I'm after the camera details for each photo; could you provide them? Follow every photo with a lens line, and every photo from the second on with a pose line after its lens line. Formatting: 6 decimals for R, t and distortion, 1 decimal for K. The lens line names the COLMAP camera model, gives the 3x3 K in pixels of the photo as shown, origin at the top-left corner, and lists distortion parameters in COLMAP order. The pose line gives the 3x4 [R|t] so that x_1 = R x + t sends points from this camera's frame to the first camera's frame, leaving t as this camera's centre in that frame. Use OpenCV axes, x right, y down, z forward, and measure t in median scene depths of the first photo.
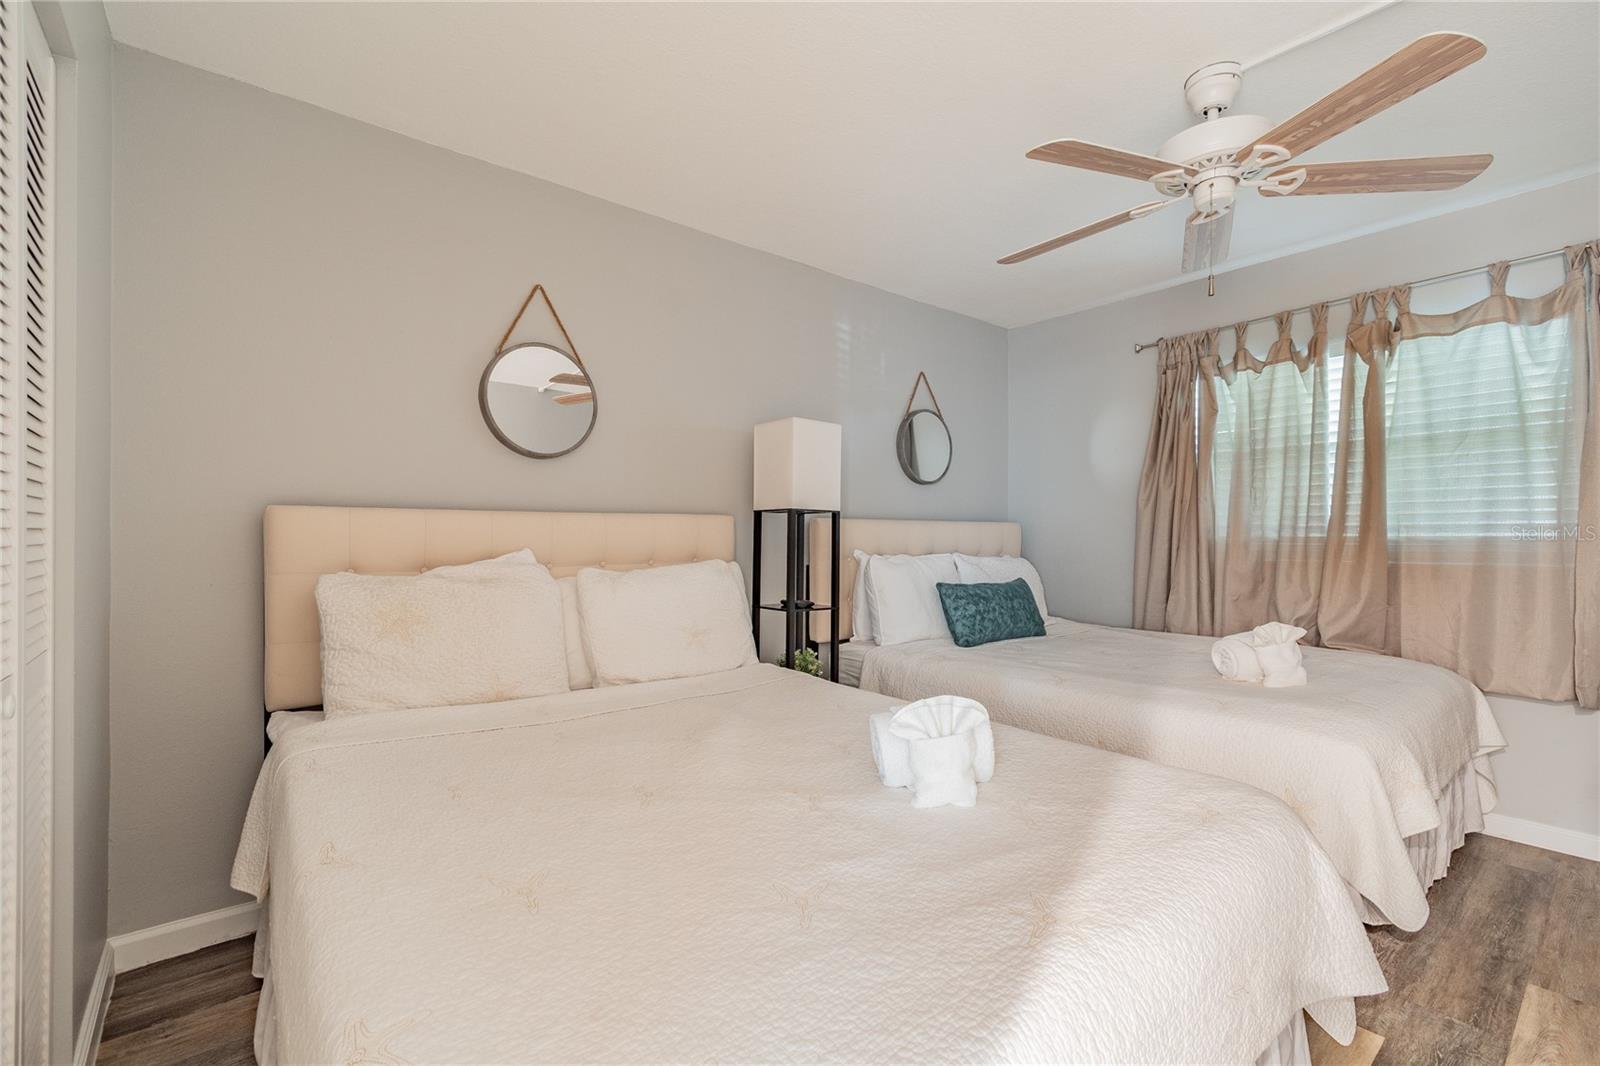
lens RADIAL K [[710.7, 0, 796.5], [0, 710.7, 534.3], [0, 0, 1]] dist [0.000696, -0.000385]
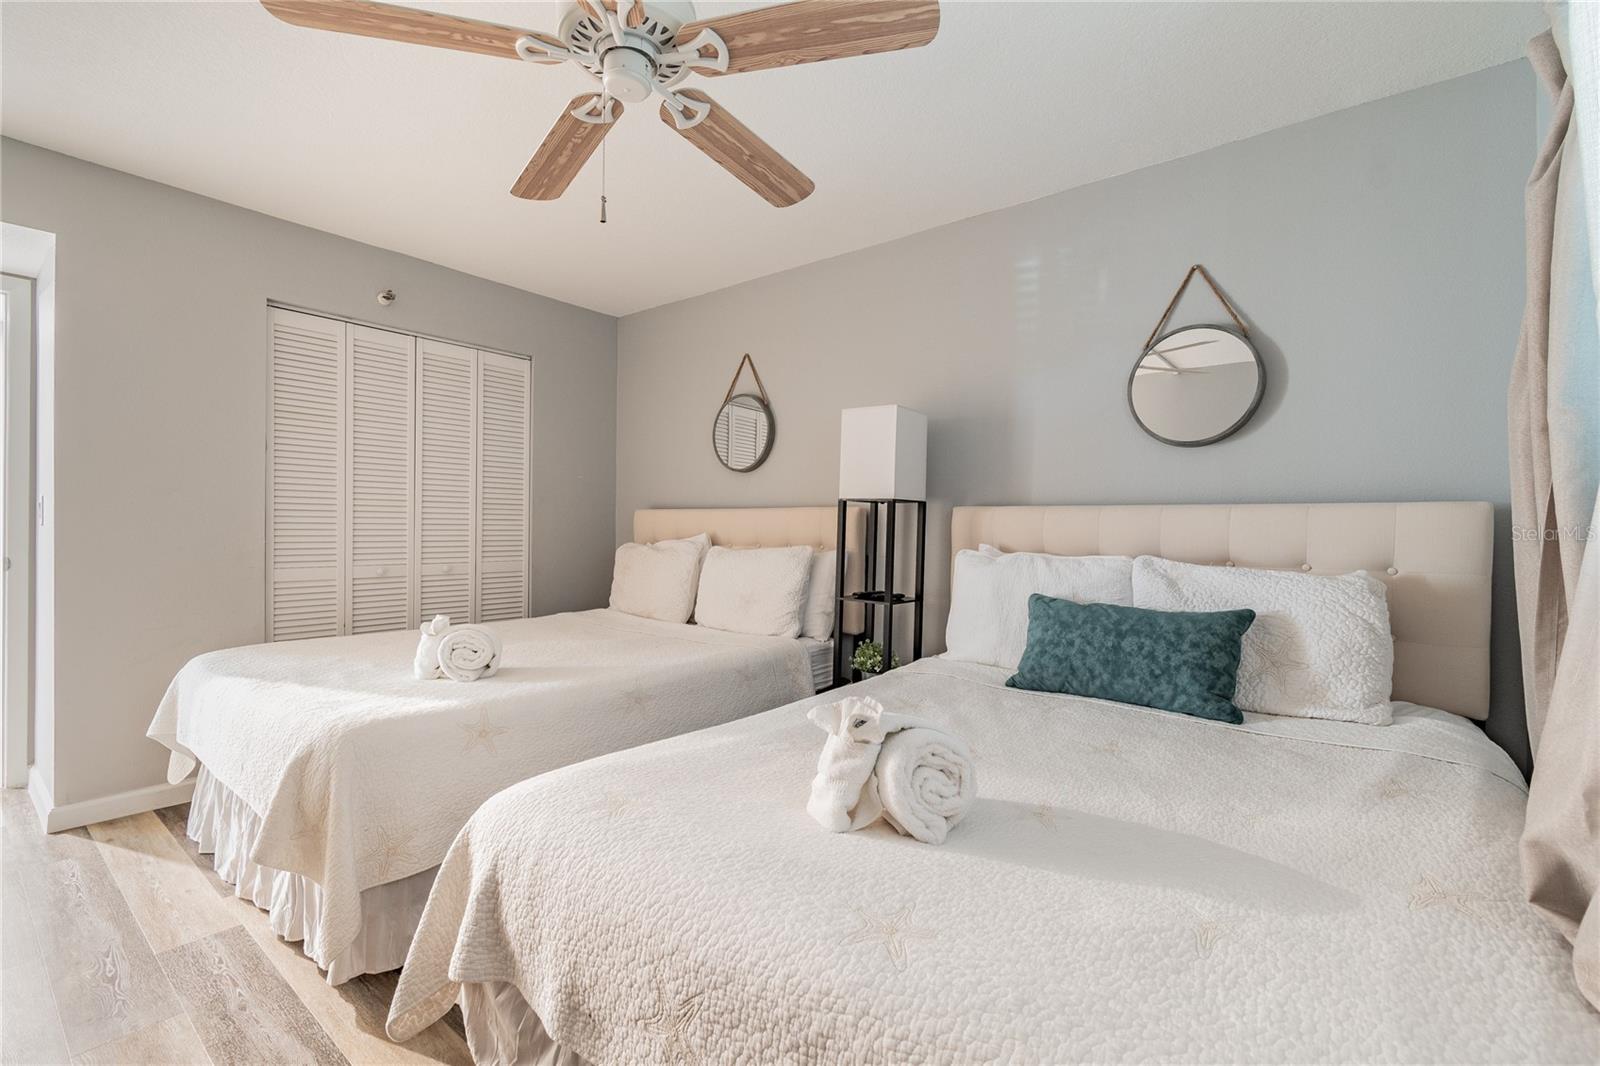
lens RADIAL K [[710.7, 0, 796.5], [0, 710.7, 534.3], [0, 0, 1]] dist [0.000696, -0.000385]
pose [[0.190474, 0.002197, -0.981690, 0.840114], [-0.018180, 0.999834, -0.001289, 0.014990], [0.981524, 0.018093, 0.190482, 0.636908]]
